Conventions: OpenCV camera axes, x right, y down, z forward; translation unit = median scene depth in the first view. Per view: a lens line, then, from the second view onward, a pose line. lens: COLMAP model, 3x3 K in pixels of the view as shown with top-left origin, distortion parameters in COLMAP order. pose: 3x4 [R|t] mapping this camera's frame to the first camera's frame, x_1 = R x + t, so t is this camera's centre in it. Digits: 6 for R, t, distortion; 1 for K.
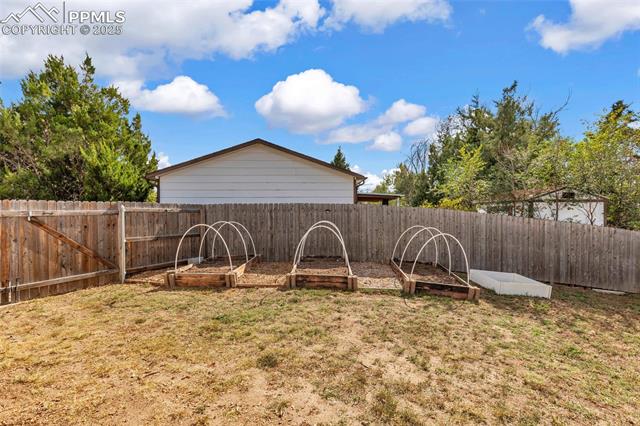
lens RADIAL K [[296.5, 0, 315.0], [0, 296.5, 213.3], [0, 0, 1]] dist [0.001105, -0.000408]
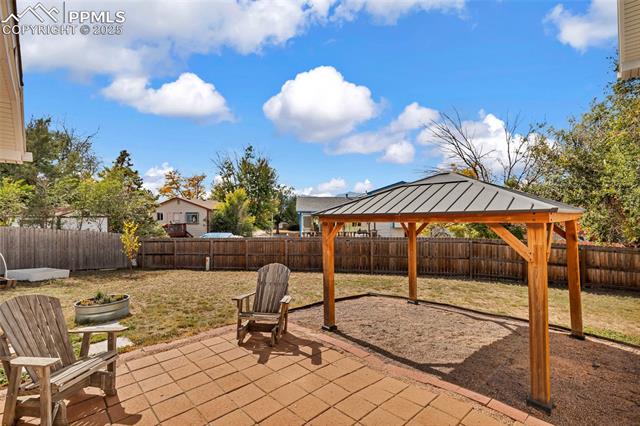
lens RADIAL K [[296.5, 0, 320.1], [0, 296.5, 217.1], [0, 0, 1]] dist [0.001105, -0.000408]
pose [[0.246375, -0.001946, 0.969173, -0.330519], [0.023903, 0.999706, -0.004069, -0.006373], [-0.968880, 0.024168, 0.246349, -0.547070]]
